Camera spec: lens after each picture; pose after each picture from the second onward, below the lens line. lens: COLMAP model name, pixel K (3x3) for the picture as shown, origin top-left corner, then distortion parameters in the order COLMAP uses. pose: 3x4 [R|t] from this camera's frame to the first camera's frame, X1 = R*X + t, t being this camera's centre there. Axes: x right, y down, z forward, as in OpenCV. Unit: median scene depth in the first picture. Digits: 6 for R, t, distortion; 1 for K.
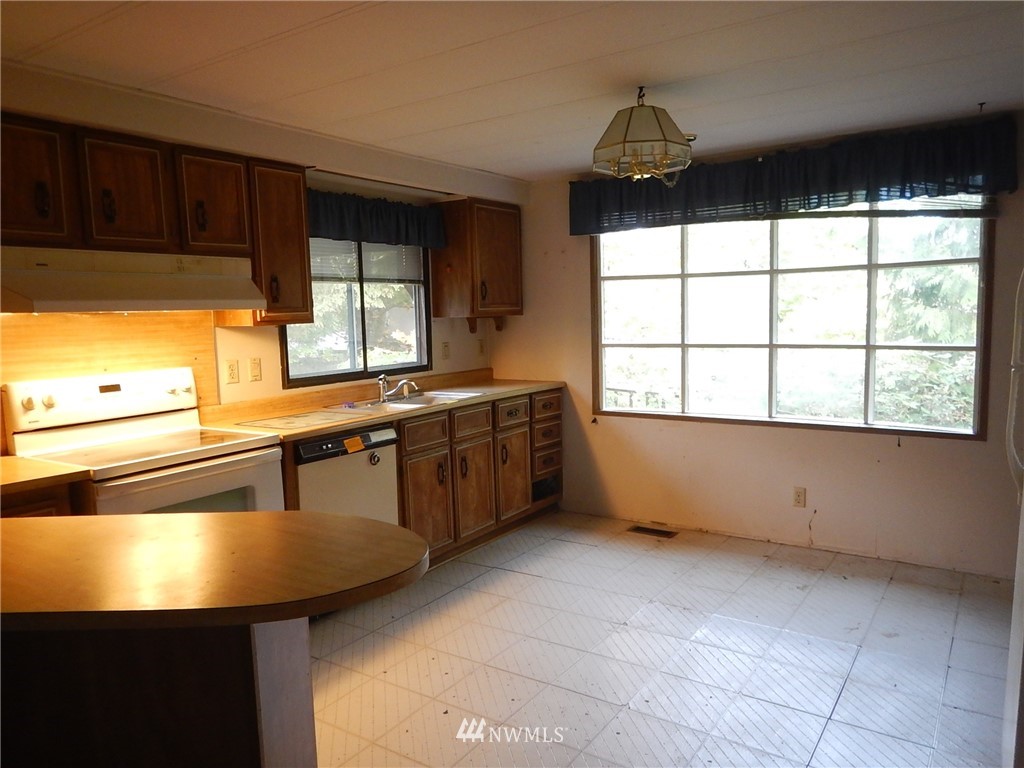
lens RADIAL K [[734.1, 0, 519.3], [0, 734.1, 383.8], [0, 0, 1]] dist [0.008982, 0.003803]
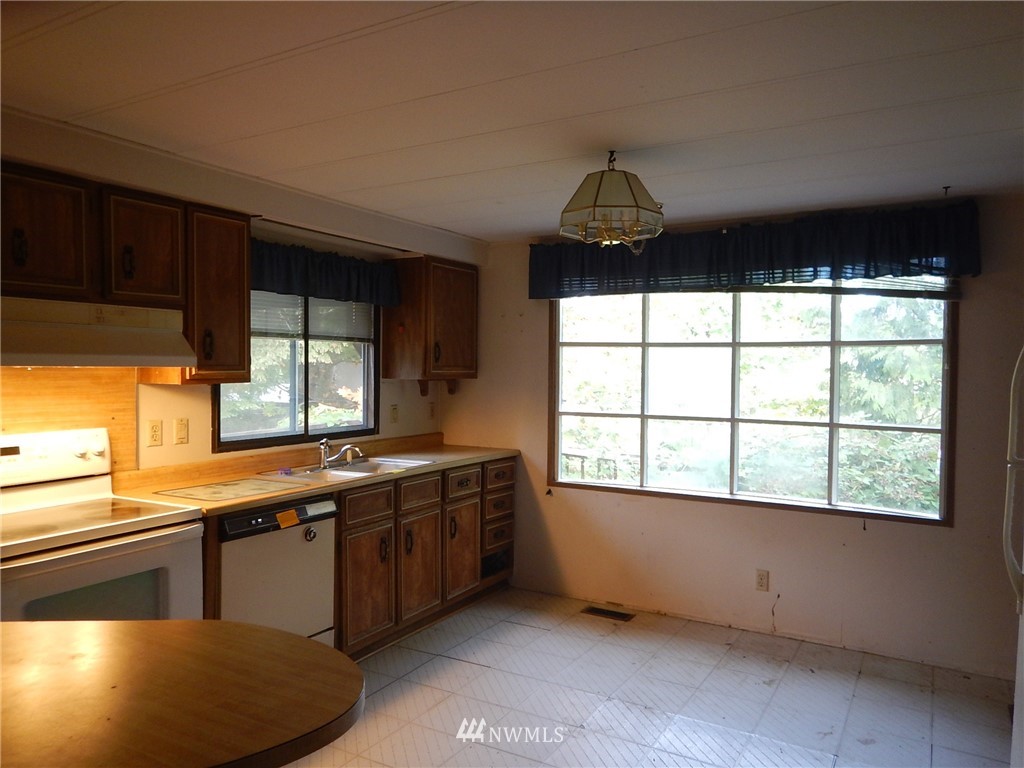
lens RADIAL K [[734.1, 0, 519.2], [0, 734.1, 384.3], [0, 0, 1]] dist [0.008982, 0.003803]
pose [[0.997024, 0.033524, 0.069426, -0.008379], [-0.028045, 0.996524, -0.078441, -0.016757], [-0.071814, 0.076261, 0.994498, 0.059471]]
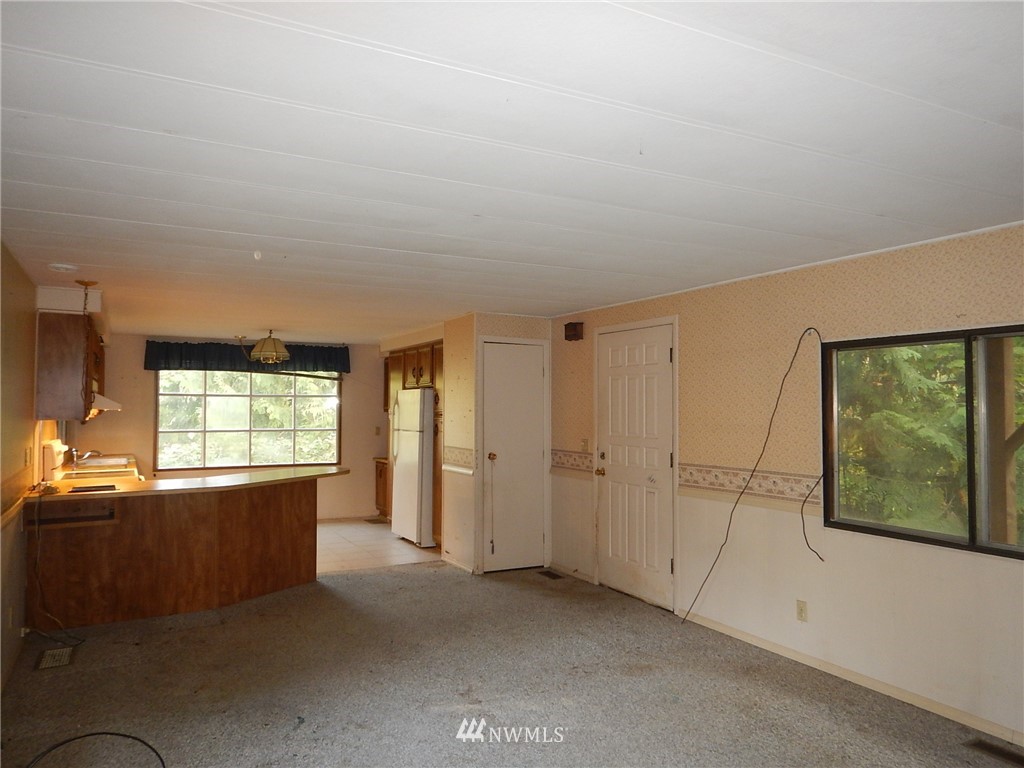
lens RADIAL K [[734.1, 0, 515.3], [0, 734.1, 391.1], [0, 0, 1]] dist [0.008982, 0.003803]
pose [[0.473046, 0.045287, 0.879873, -1.307222], [0.074669, 0.993024, -0.091256, 0.095064], [-0.877868, 0.108867, 0.466365, -0.744623]]
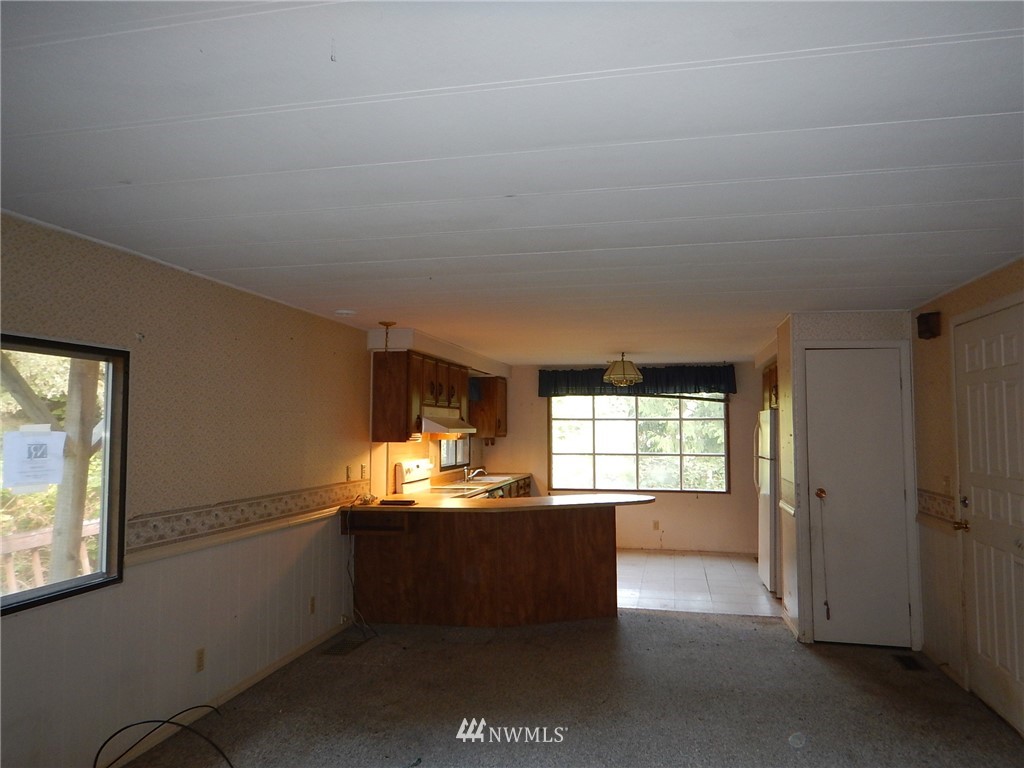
lens RADIAL K [[734.1, 0, 508.8], [0, 734.1, 385.8], [0, 0, 1]] dist [0.008982, 0.003803]
pose [[0.930245, 0.047370, 0.363870, -0.873591], [0.012961, 0.986772, -0.161597, 0.101052], [-0.366711, 0.155040, 0.917325, -0.930461]]
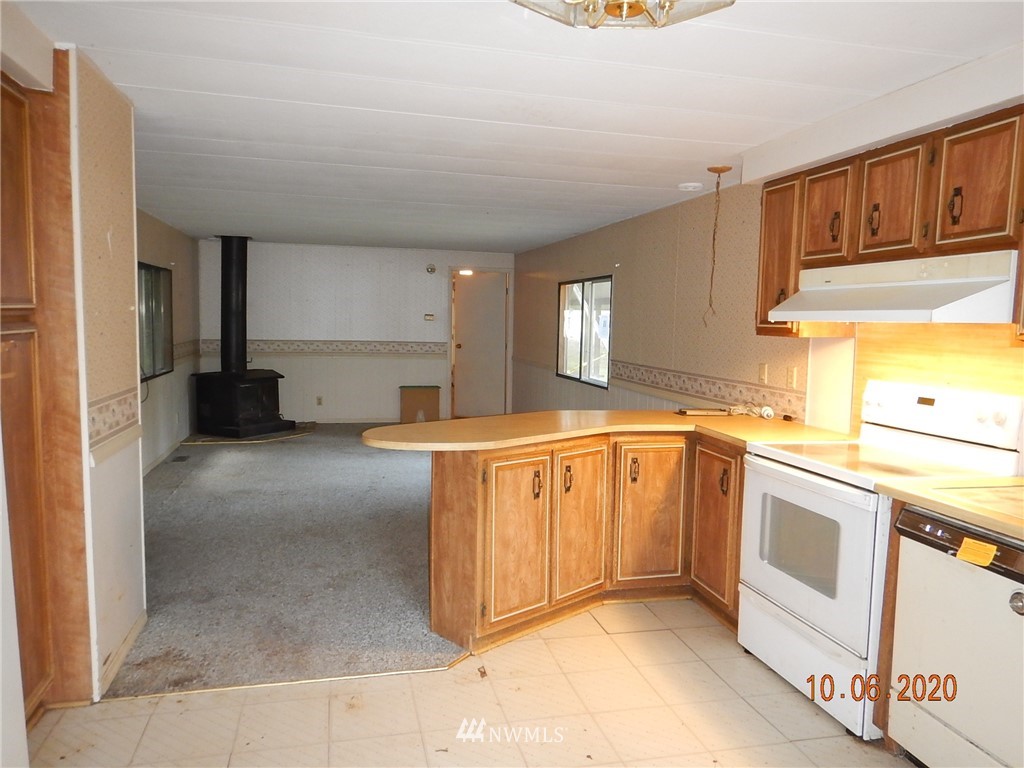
lens RADIAL K [[734.1, 0, 513.8], [0, 734.1, 387.9], [0, 0, 1]] dist [0.008982, 0.003803]
pose [[-0.674690, 0.085352, -0.733150, 0.400261], [-0.074495, 0.980345, 0.182686, -0.114473], [0.734332, 0.177872, -0.655071, 0.958571]]
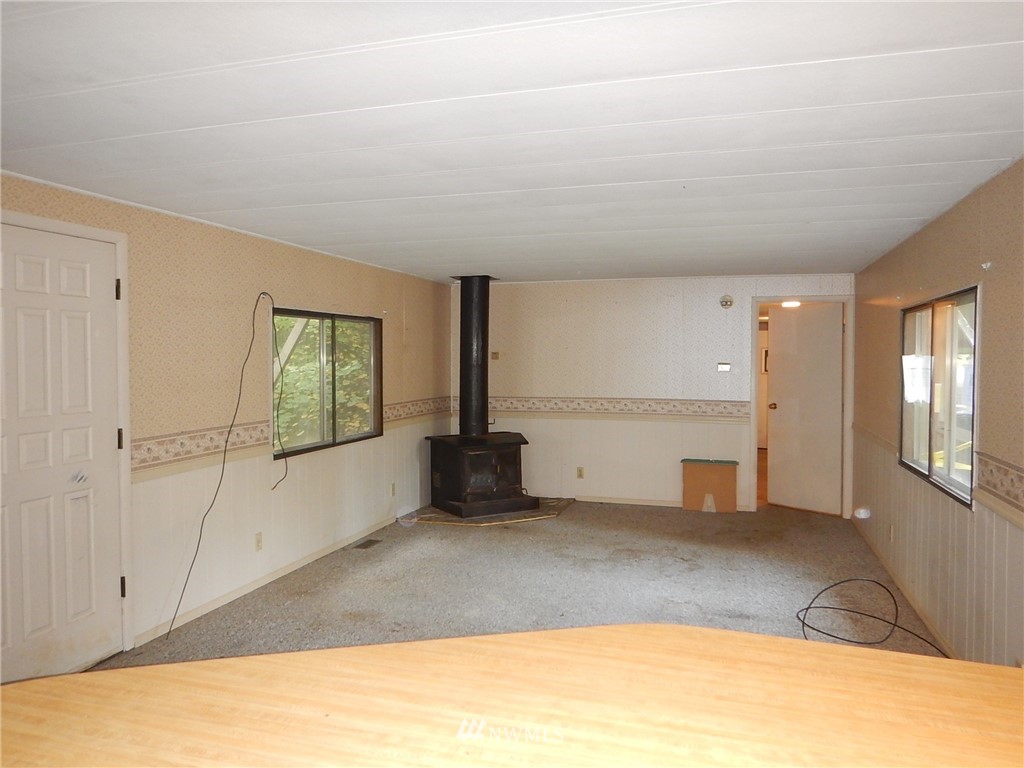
lens RADIAL K [[734.1, 0, 511.5], [0, 734.1, 380.6], [0, 0, 1]] dist [0.008982, 0.003803]
pose [[-0.956815, 0.034171, -0.288681, -0.210479], [-0.005121, 0.990932, 0.134270, -0.082797], [0.290651, 0.129950, -0.947964, 0.664001]]
